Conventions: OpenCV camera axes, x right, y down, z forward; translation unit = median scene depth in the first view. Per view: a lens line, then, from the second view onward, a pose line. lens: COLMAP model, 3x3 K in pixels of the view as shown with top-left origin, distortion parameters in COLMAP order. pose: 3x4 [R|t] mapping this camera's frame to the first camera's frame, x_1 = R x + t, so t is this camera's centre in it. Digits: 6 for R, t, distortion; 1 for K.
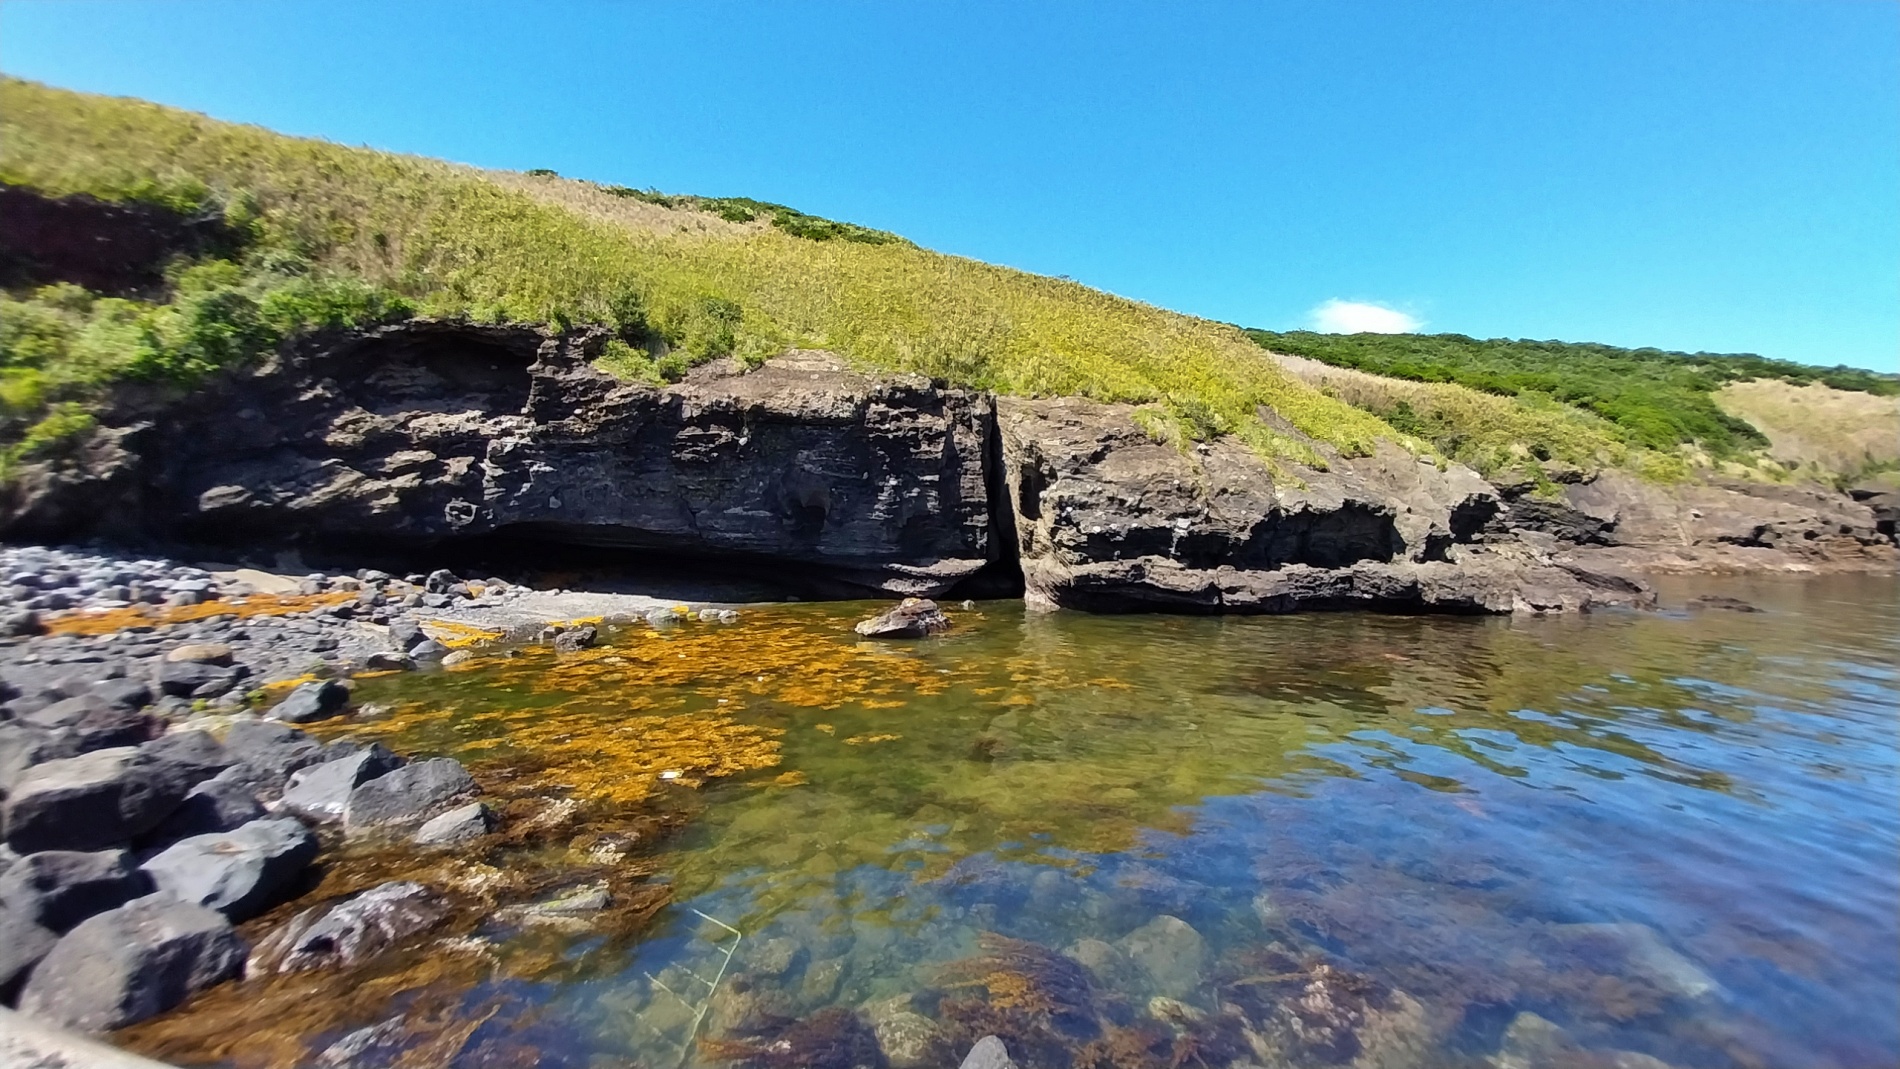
lens RADIAL K [[753.7, 0, 963.5], [0, 753.7, 547.7], [0, 0, 1]] dist [0.024642, -0.017876]
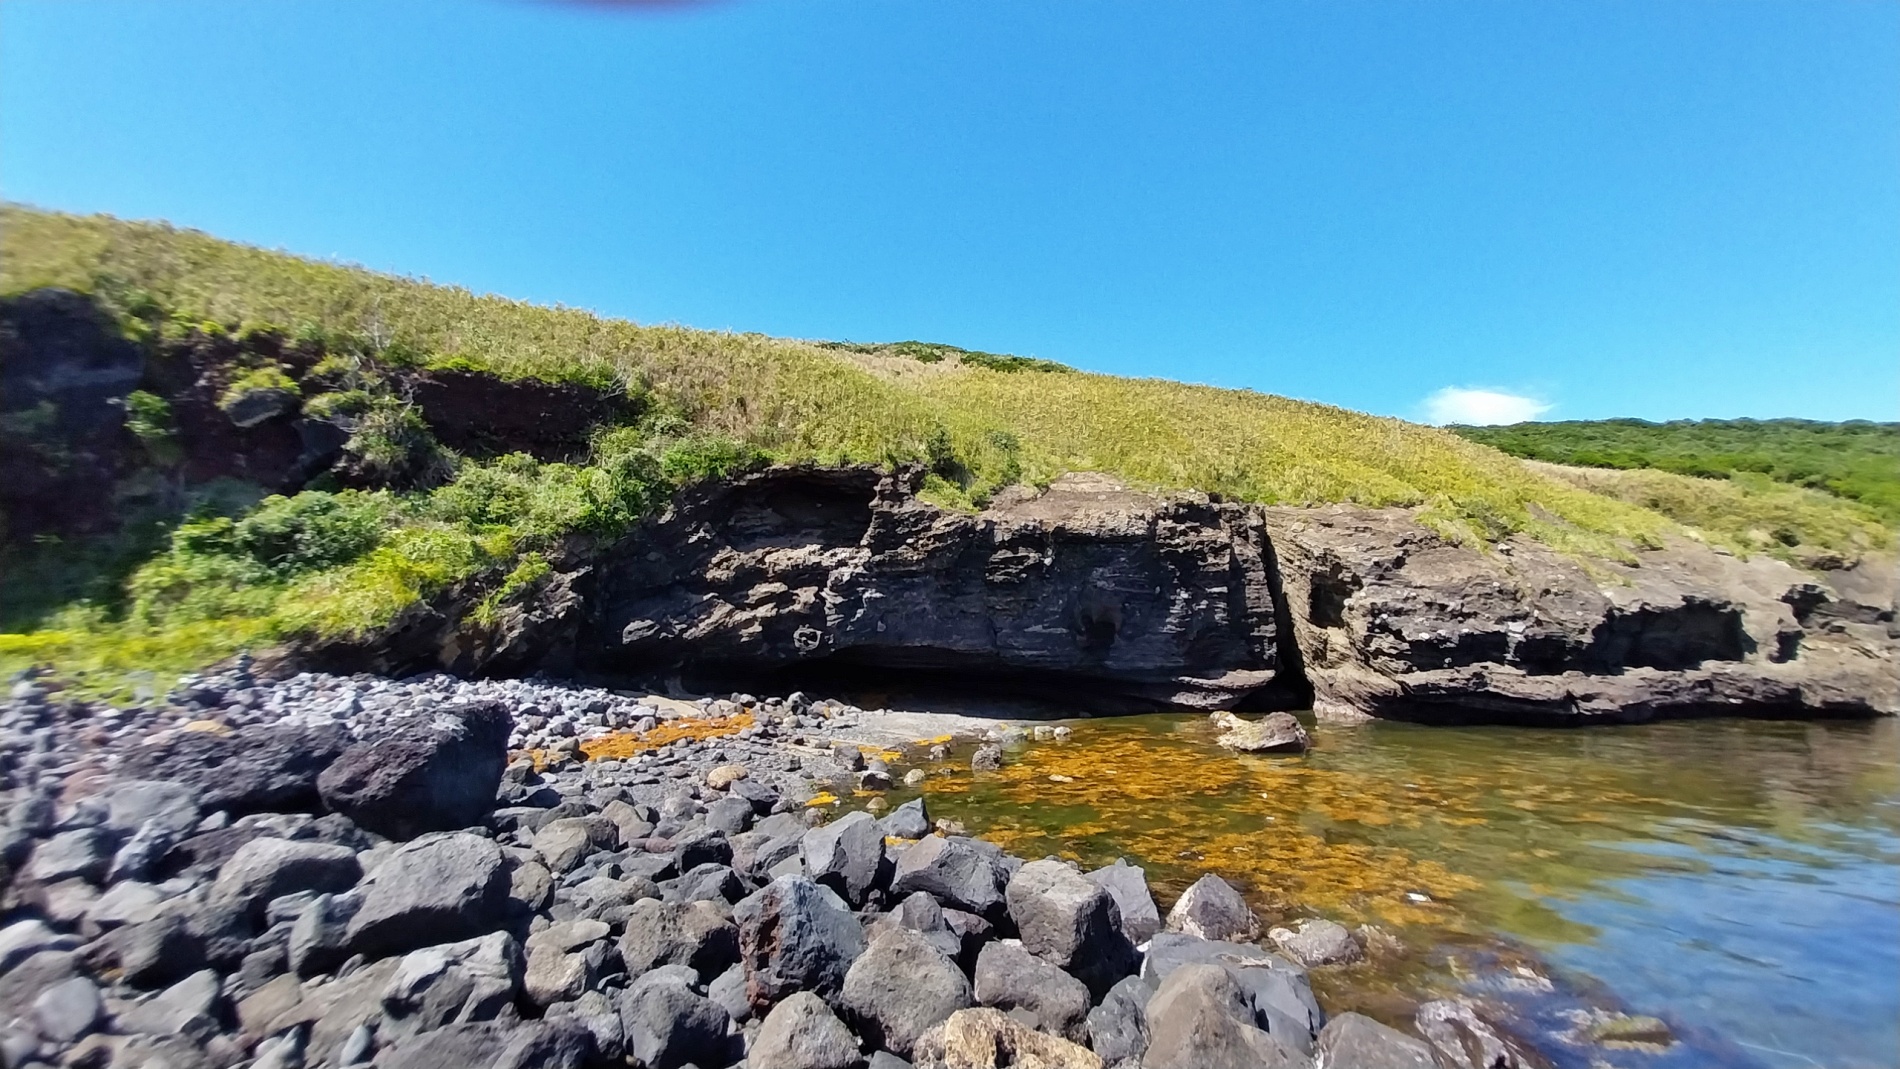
lens RADIAL K [[753.7, 0, 963.5], [0, 753.7, 547.7], [0, 0, 1]] dist [0.024642, -0.017876]
pose [[0.991437, -0.044960, -0.122598, -0.280876], [0.026203, 0.988260, -0.150521, -0.005560], [0.127926, 0.146019, 0.980976, -0.043399]]
